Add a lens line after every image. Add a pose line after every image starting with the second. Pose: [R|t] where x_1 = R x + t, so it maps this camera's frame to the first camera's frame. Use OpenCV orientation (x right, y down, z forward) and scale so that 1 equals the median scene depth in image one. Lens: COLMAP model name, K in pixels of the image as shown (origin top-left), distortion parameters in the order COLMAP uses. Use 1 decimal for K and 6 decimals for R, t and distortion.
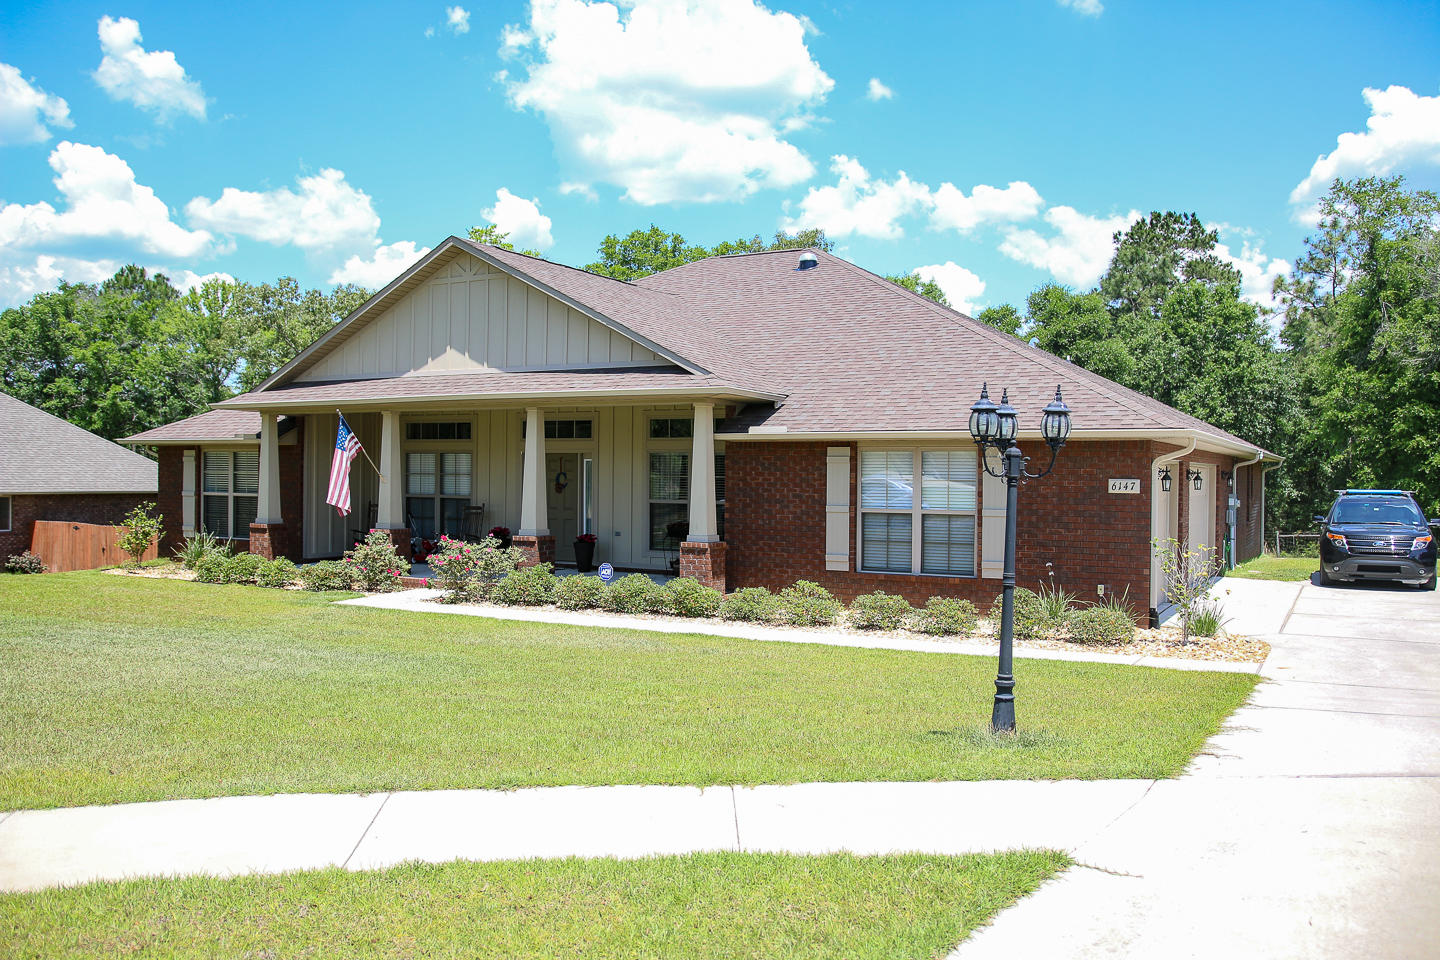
lens RADIAL K [[1251.8, 0, 720.0], [0, 1251.8, 480.0], [0, 0, 1]] dist [-0.010003, -0.003121]
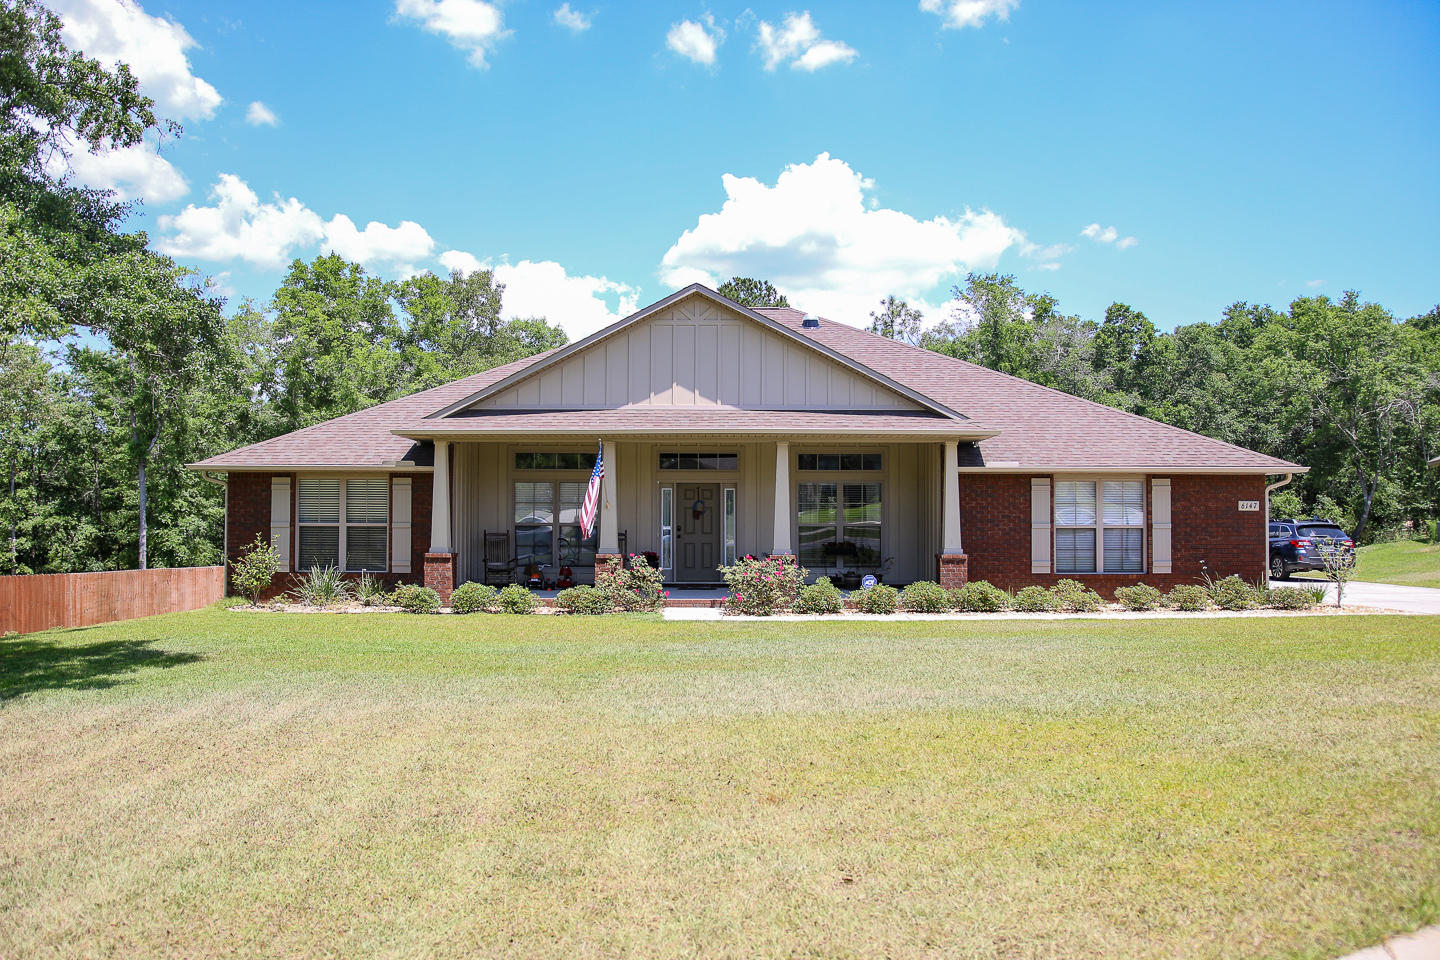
lens RADIAL K [[1223.2, 0, 720.0], [0, 1223.2, 480.0], [0, 0, 1]] dist [-0.088970, 0.093020]
pose [[0.858579, 0.003518, 0.512670, -0.765565], [0.008242, 0.999753, -0.020663, -0.001051], [-0.512615, 0.021966, 0.858337, 0.079871]]
